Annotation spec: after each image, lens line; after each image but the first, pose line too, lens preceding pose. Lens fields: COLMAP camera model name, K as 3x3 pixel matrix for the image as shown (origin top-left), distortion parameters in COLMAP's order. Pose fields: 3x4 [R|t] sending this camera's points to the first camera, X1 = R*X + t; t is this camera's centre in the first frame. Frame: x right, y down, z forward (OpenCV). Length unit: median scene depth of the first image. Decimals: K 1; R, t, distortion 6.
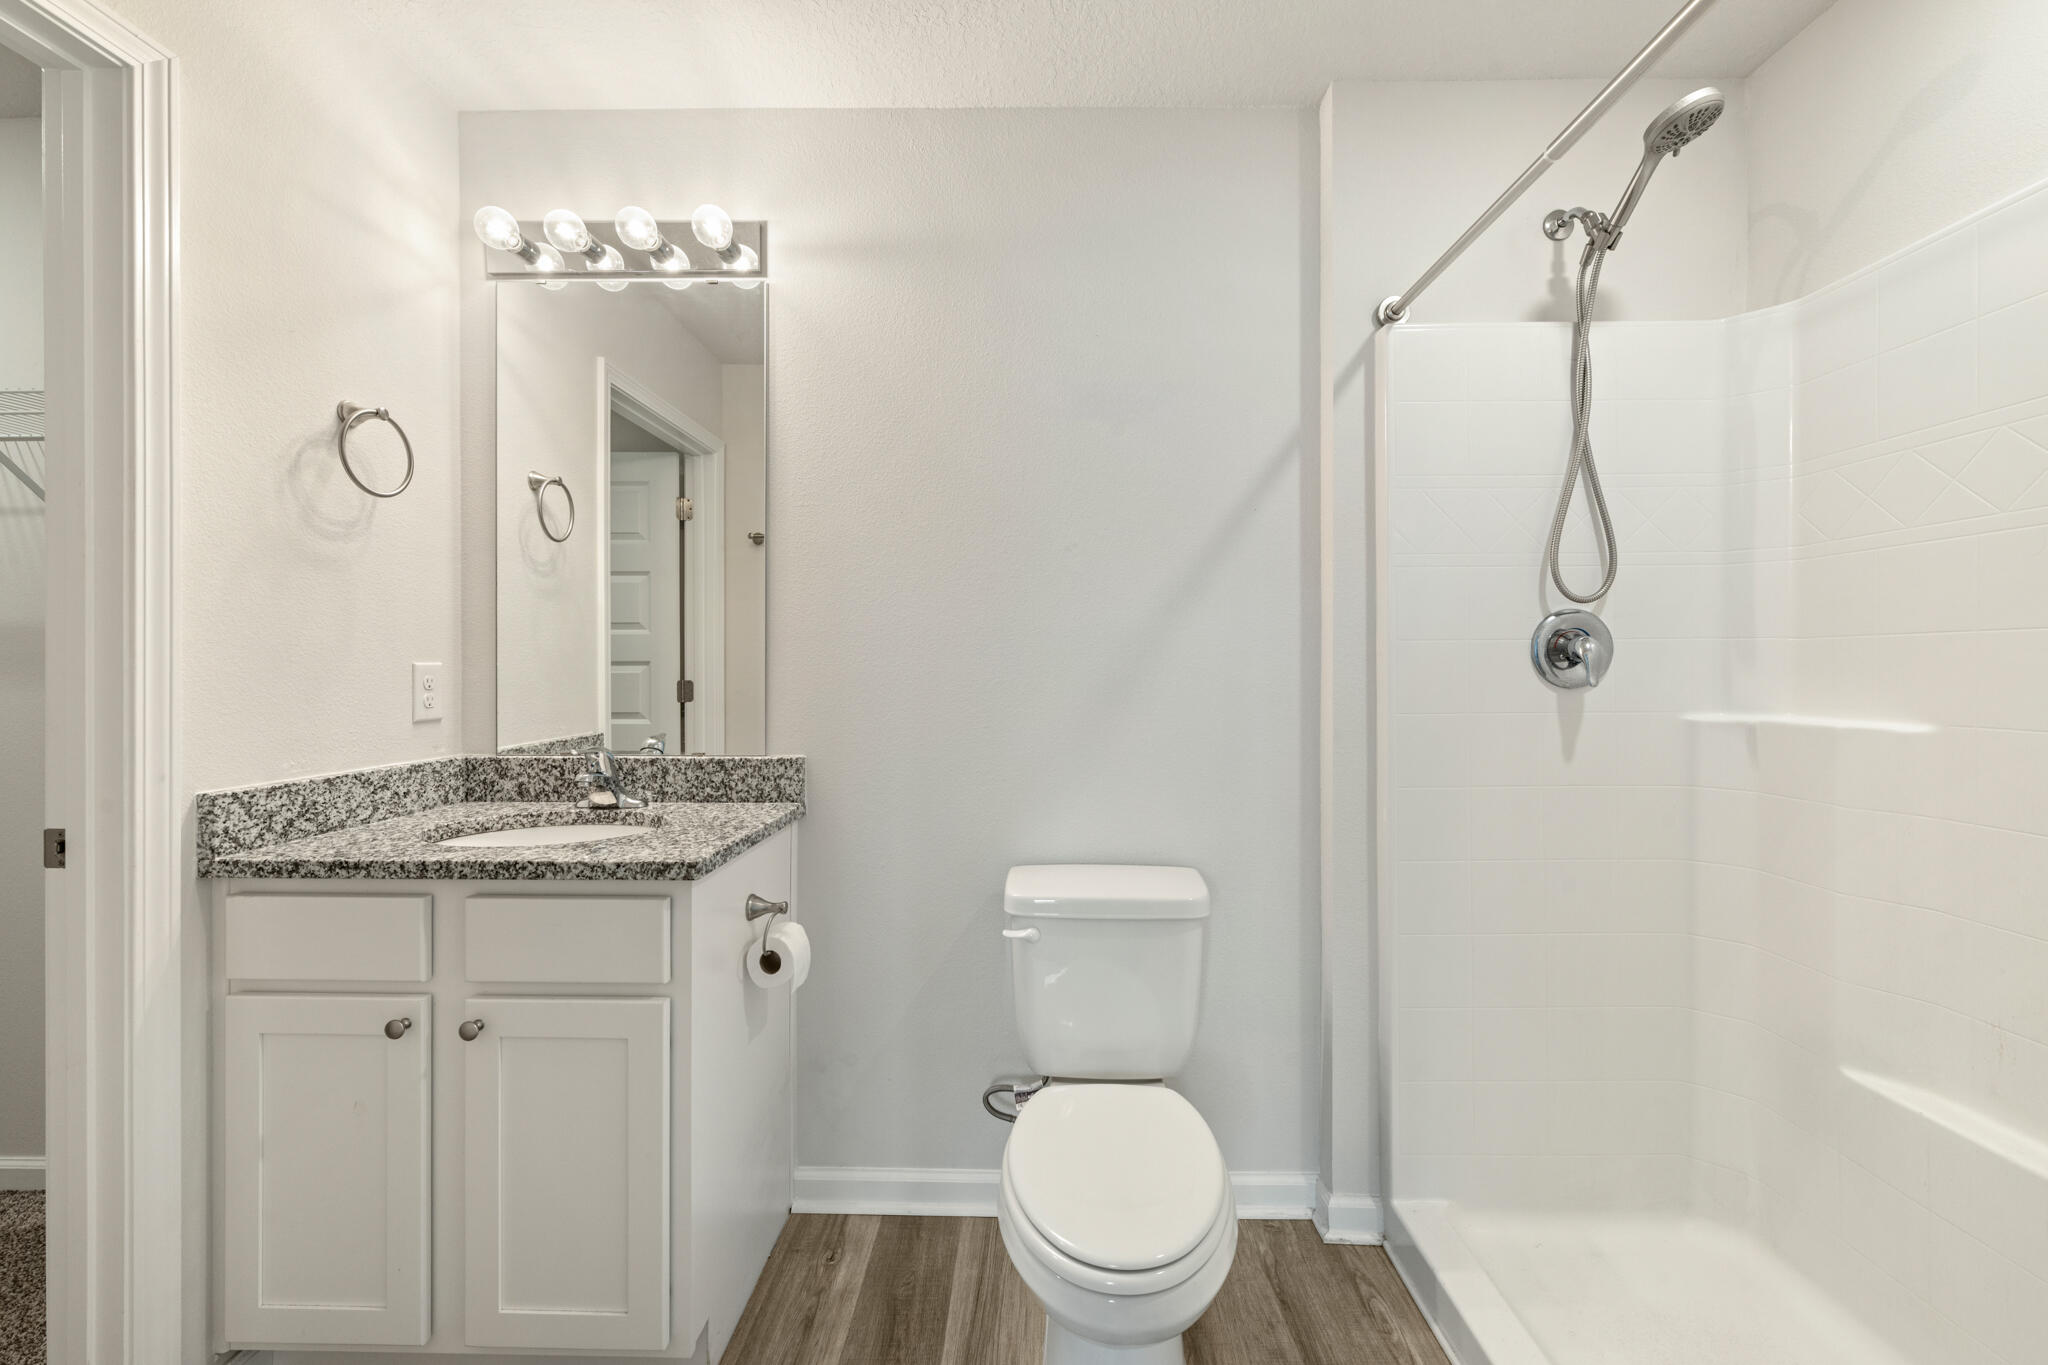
lens RADIAL K [[811.7, 0, 1047.0], [0, 811.7, 667.6], [0, 0, 1]] dist [0.001286, -0.000588]
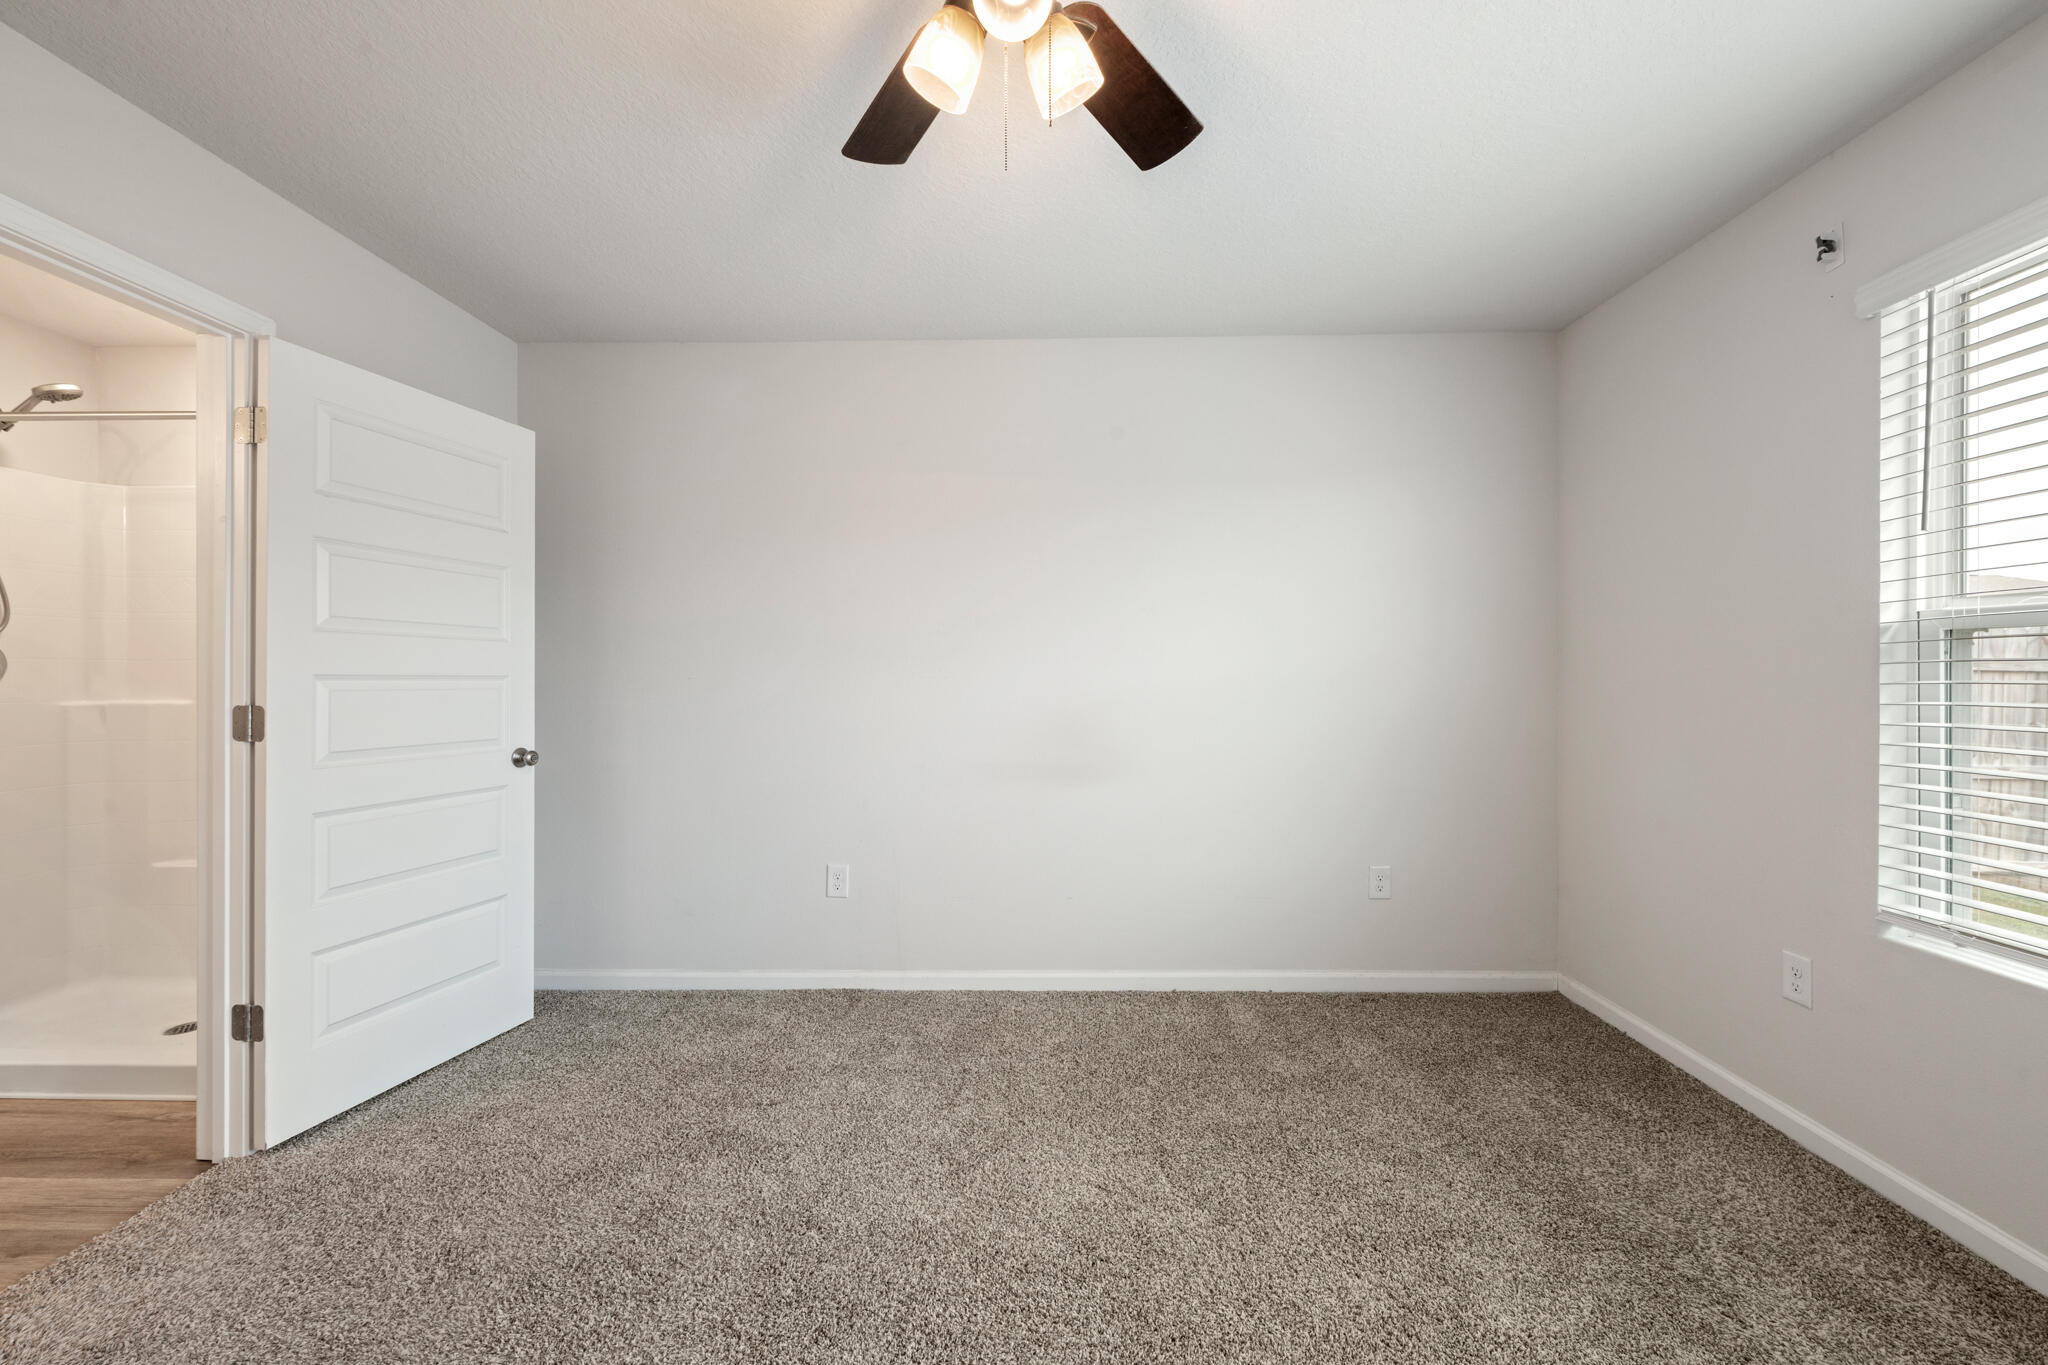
lens RADIAL K [[811.7, 0, 1026.6], [0, 811.7, 678.2], [0, 0, 1]] dist [0.001286, -0.000588]
pose [[0.012037, -0.006577, 0.999906, -0.929502], [0.004478, 0.999969, 0.006524, 0.002531], [-0.999918, 0.004399, 0.012066, -1.094872]]
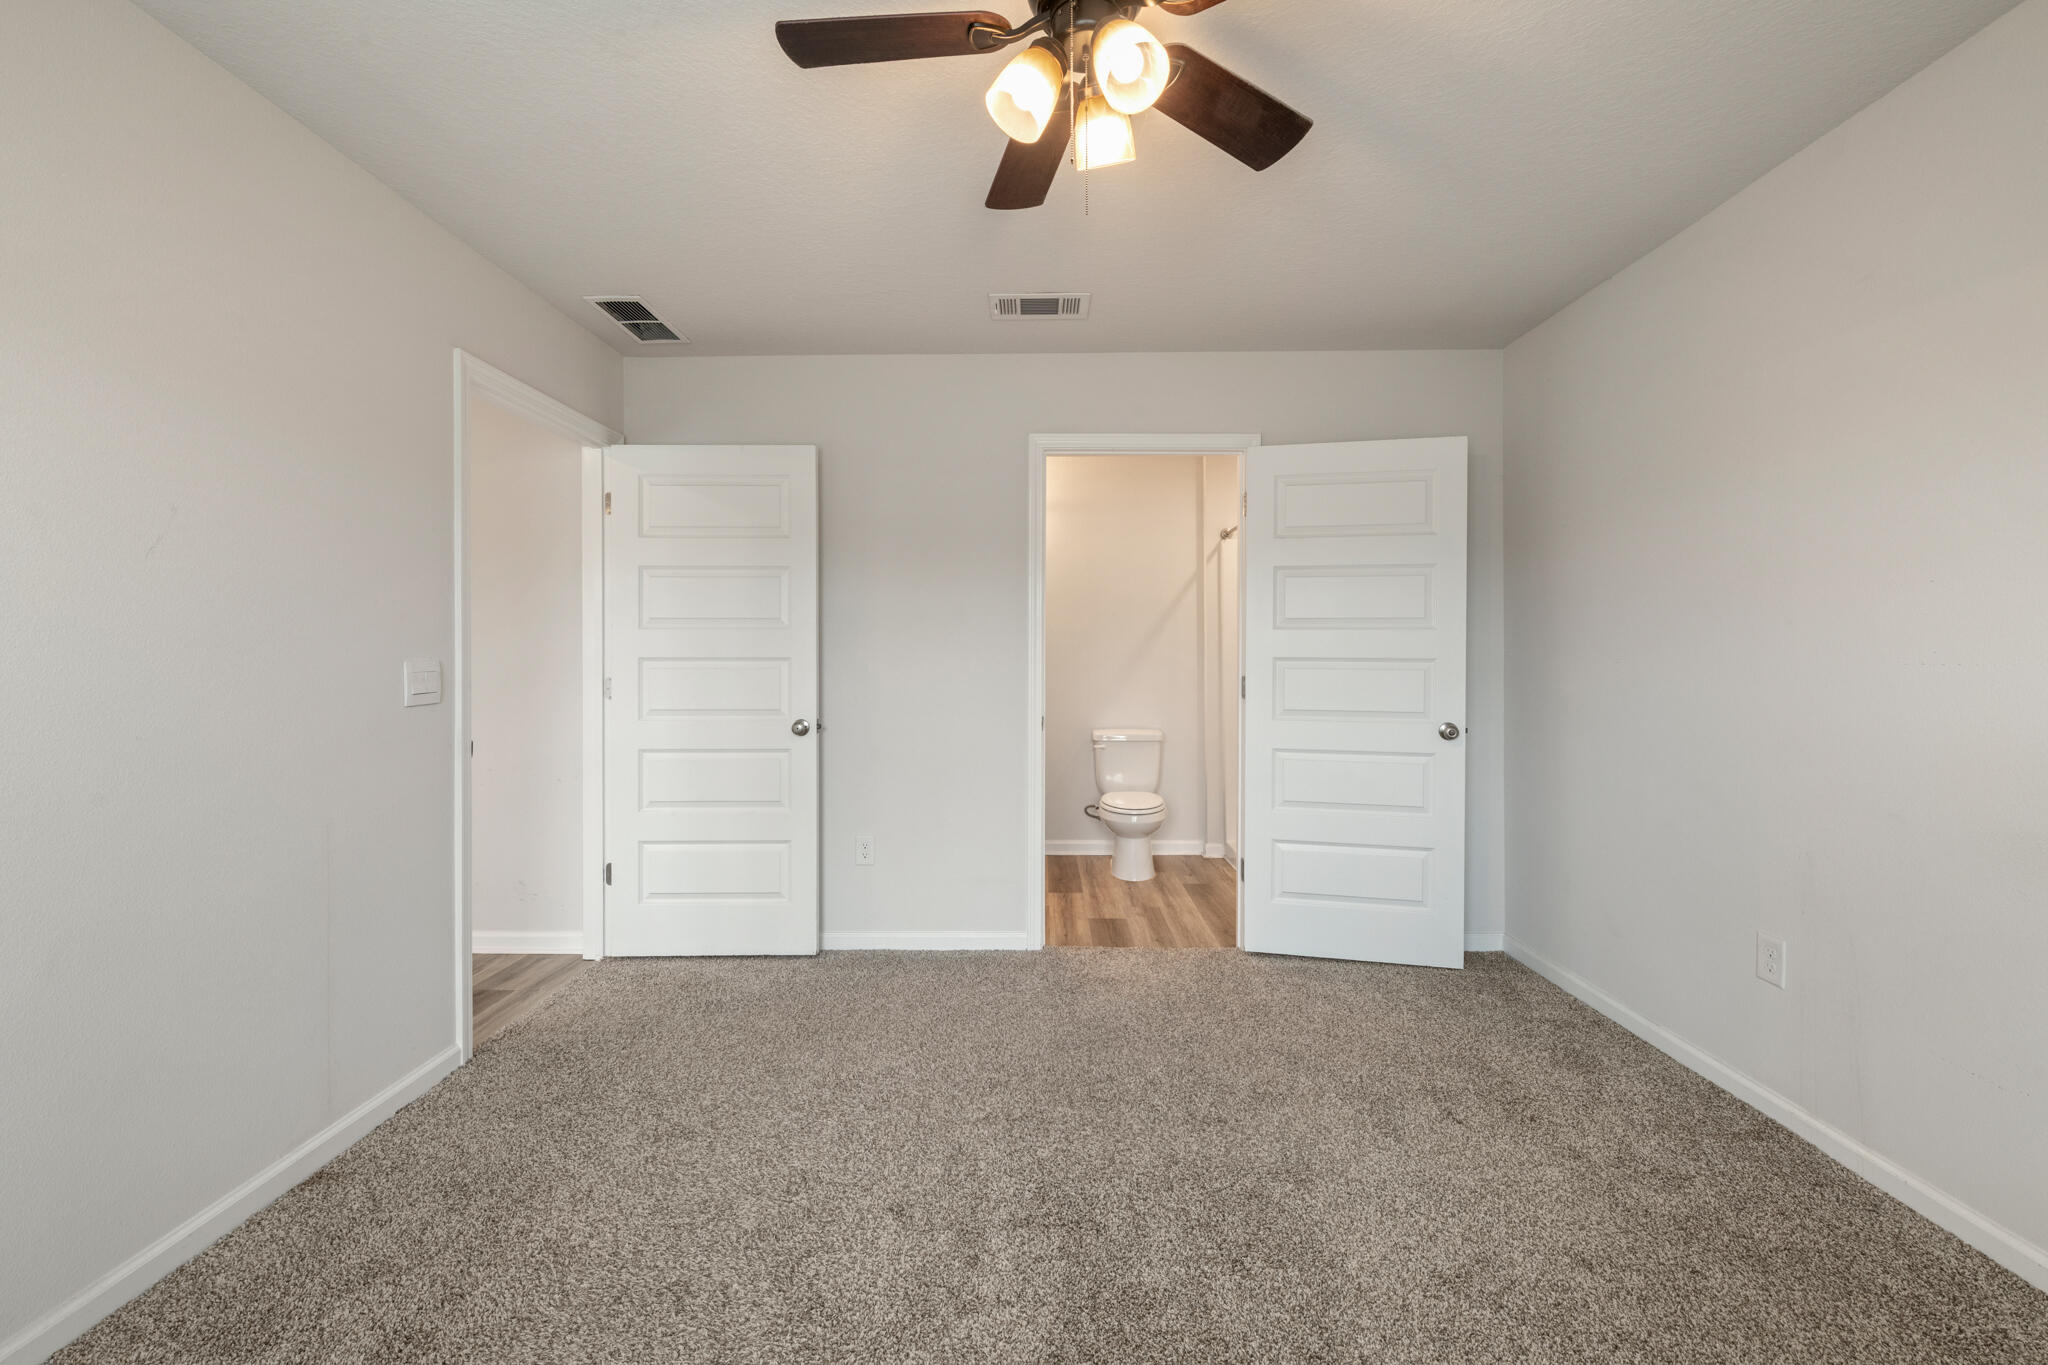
lens RADIAL K [[811.7, 0, 1026.2], [0, 811.7, 661.7], [0, 0, 1]] dist [0.001286, -0.000588]
pose [[0.999911, -0.007440, -0.011065, -0.255609], [0.007472, 0.999968, 0.002812, -0.001421], [0.011044, -0.002894, 0.999935, -1.893106]]
